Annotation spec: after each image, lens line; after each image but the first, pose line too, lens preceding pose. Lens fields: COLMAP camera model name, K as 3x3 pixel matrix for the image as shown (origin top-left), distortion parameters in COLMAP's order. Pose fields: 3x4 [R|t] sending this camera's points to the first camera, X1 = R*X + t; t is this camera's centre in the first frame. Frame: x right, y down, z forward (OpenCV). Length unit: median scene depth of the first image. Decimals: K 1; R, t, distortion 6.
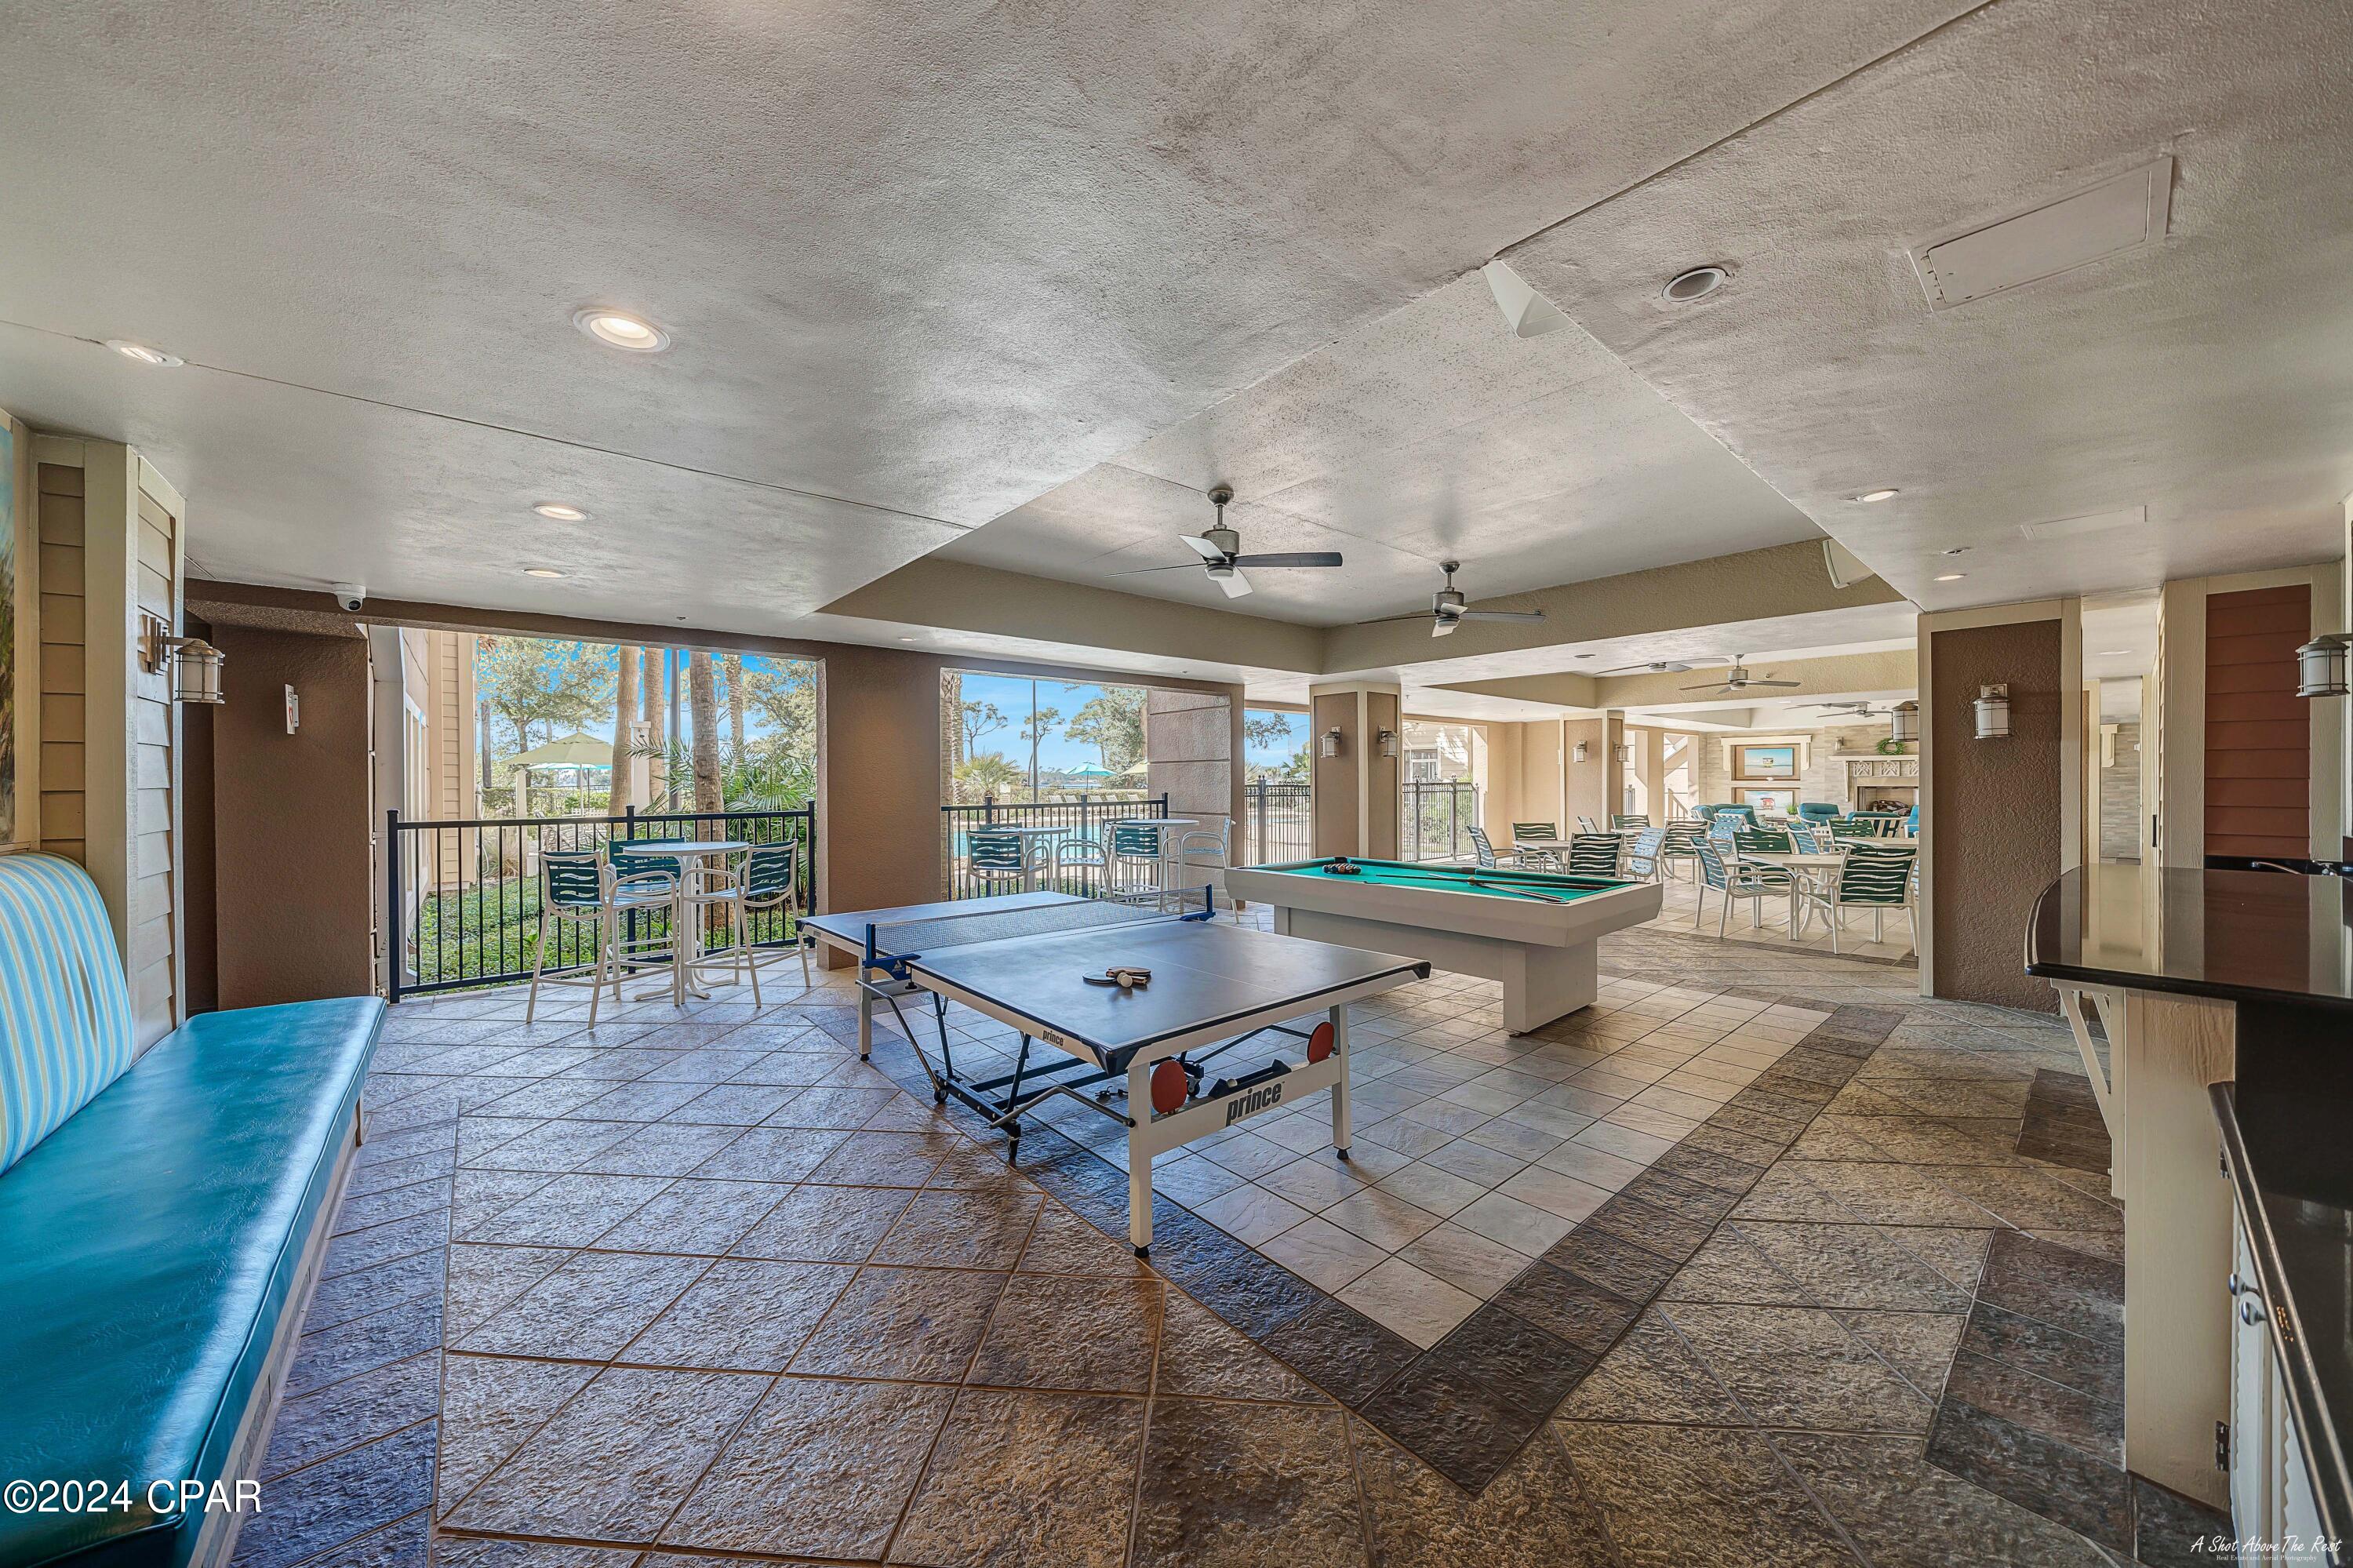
lens RADIAL K [[817.0, 0, 1168.6], [0, 817.0, 783.0], [0, 0, 1]] dist [-0.003075, -0.000267]
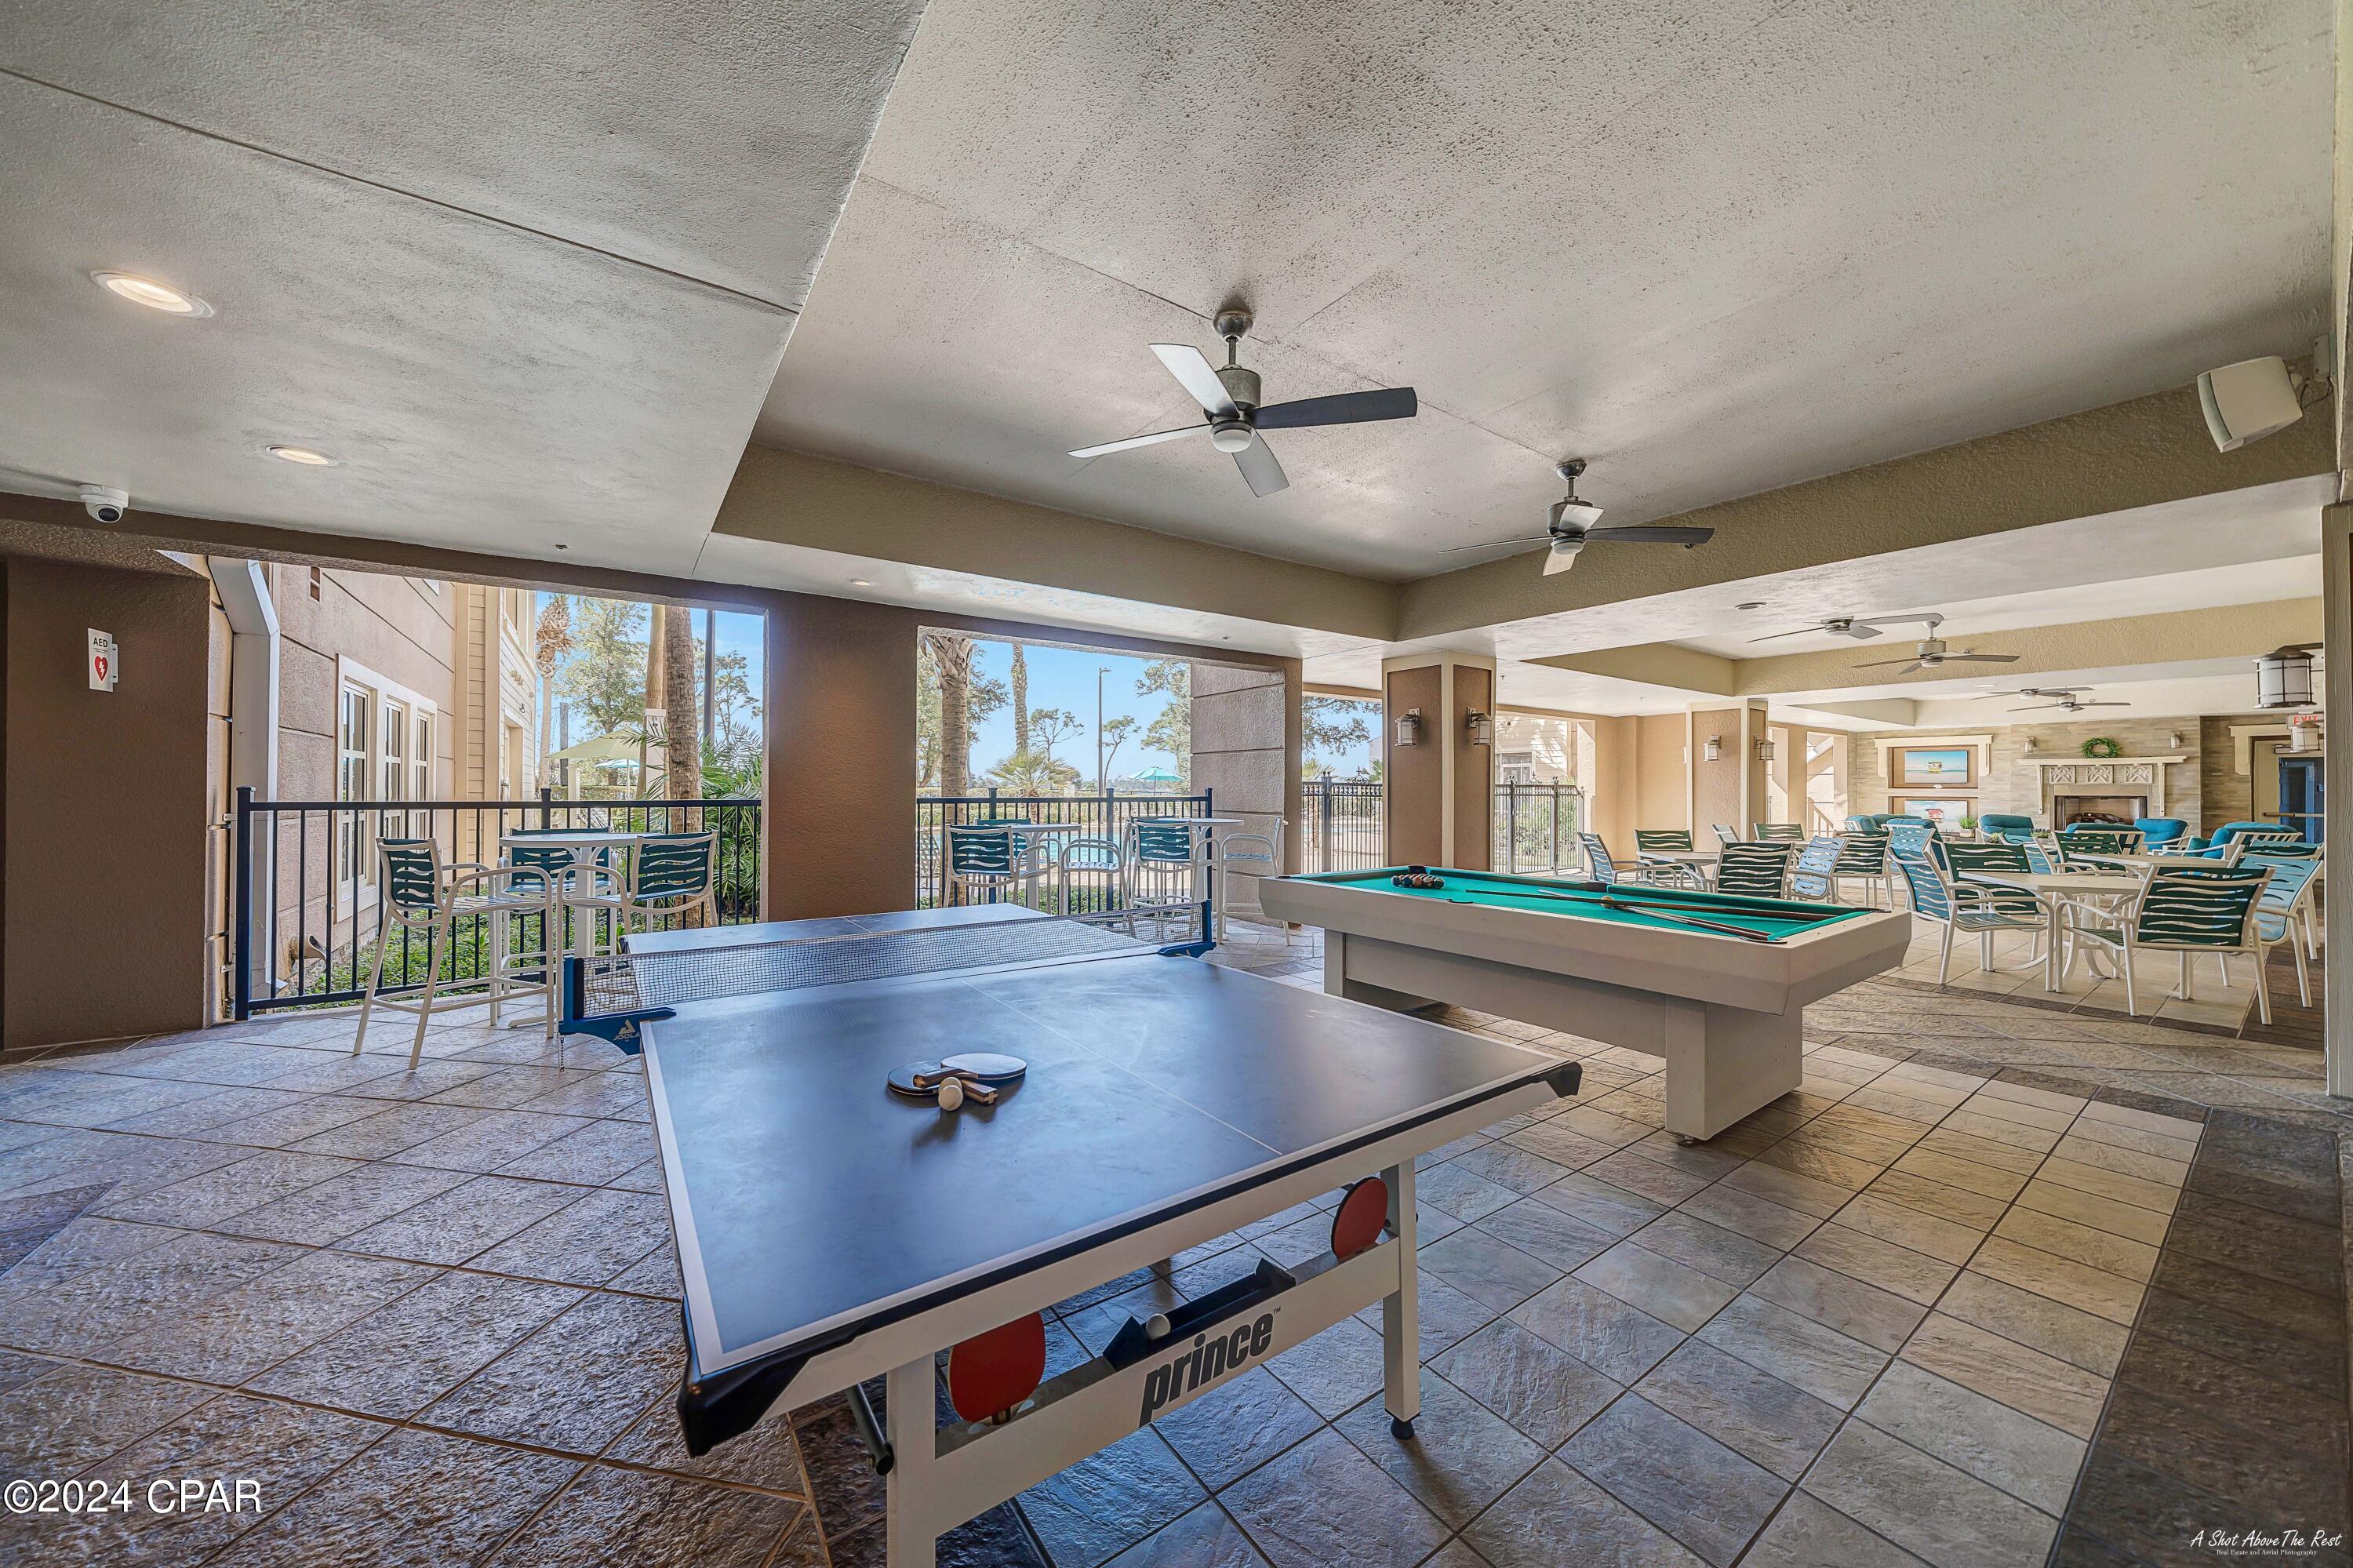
lens RADIAL K [[817.0, 0, 1168.6], [0, 817.0, 783.0], [0, 0, 1]] dist [-0.003075, -0.000267]
pose [[0.995407, 0.008790, -0.095333, 0.049855], [-0.009865, 0.999893, -0.010804, 0.022981], [0.095228, 0.011695, 0.995387, 0.208944]]
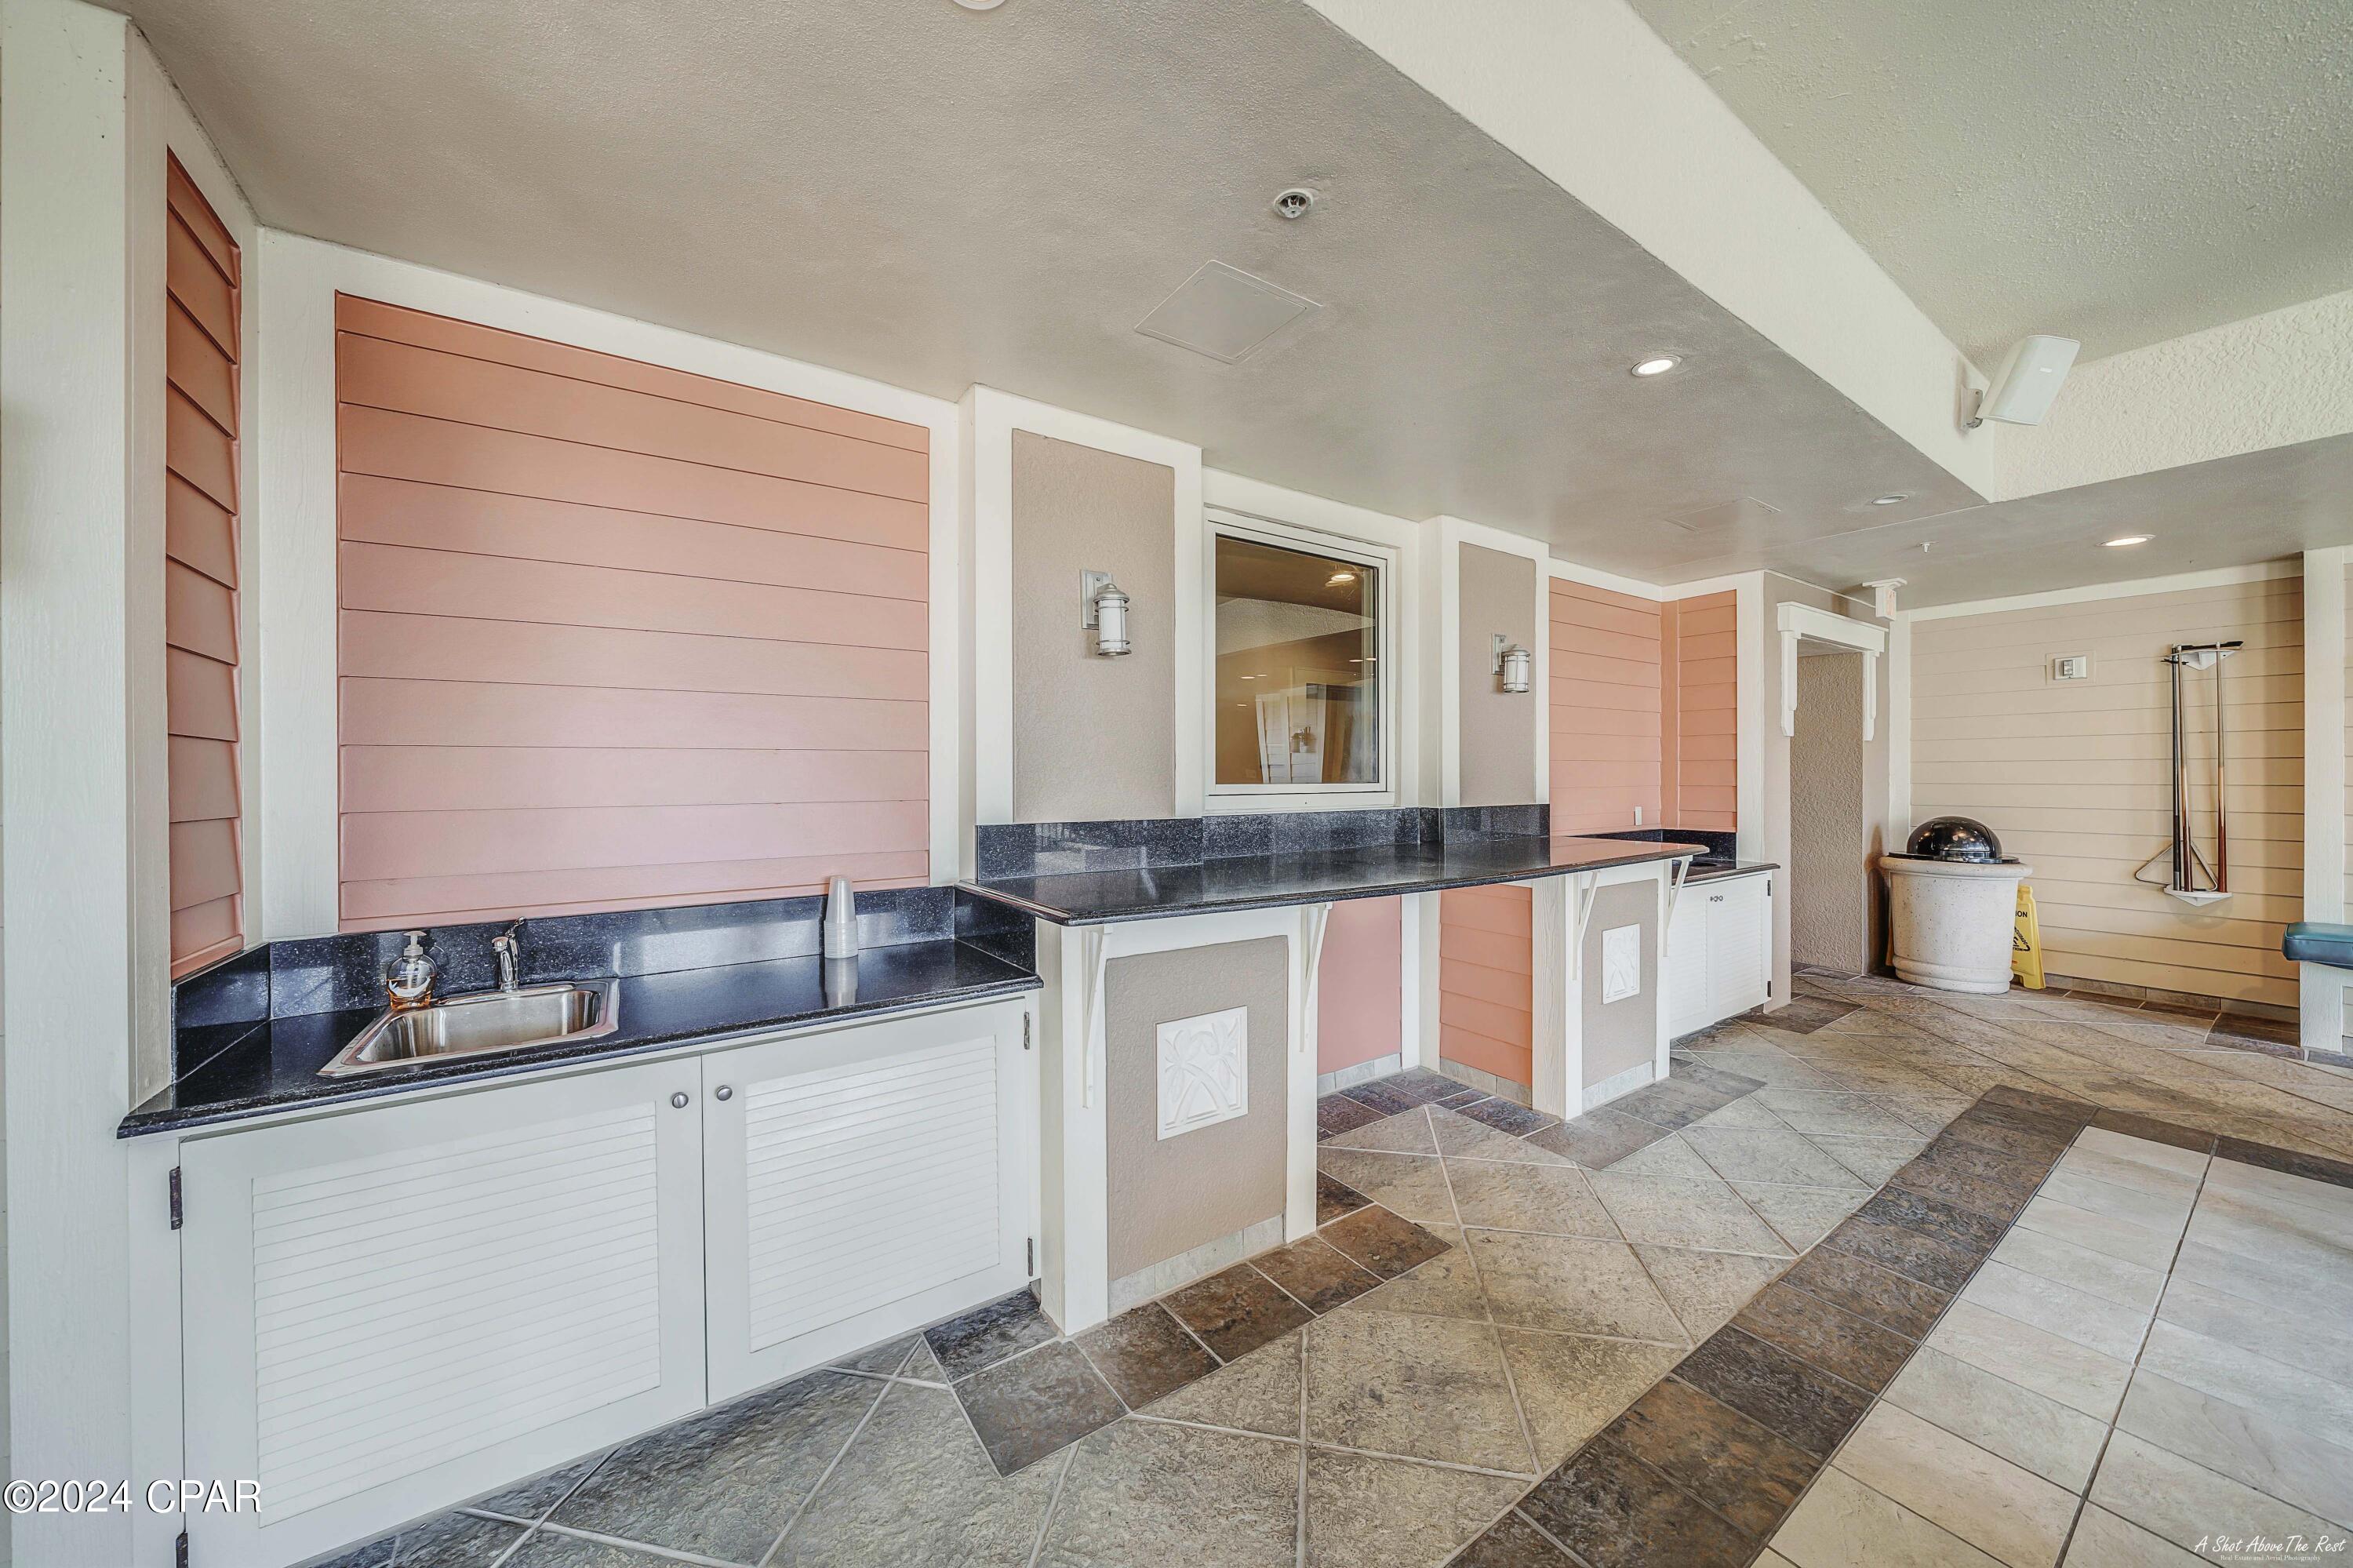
lens RADIAL K [[817.0, 0, 1168.6], [0, 817.0, 783.0], [0, 0, 1]] dist [-0.003075, -0.000267]
pose [[-0.994158, 0.004773, 0.107830, 0.548859], [0.005904, 0.999931, 0.010167, 0.009600], [-0.107774, 0.010744, -0.994117, 0.796222]]
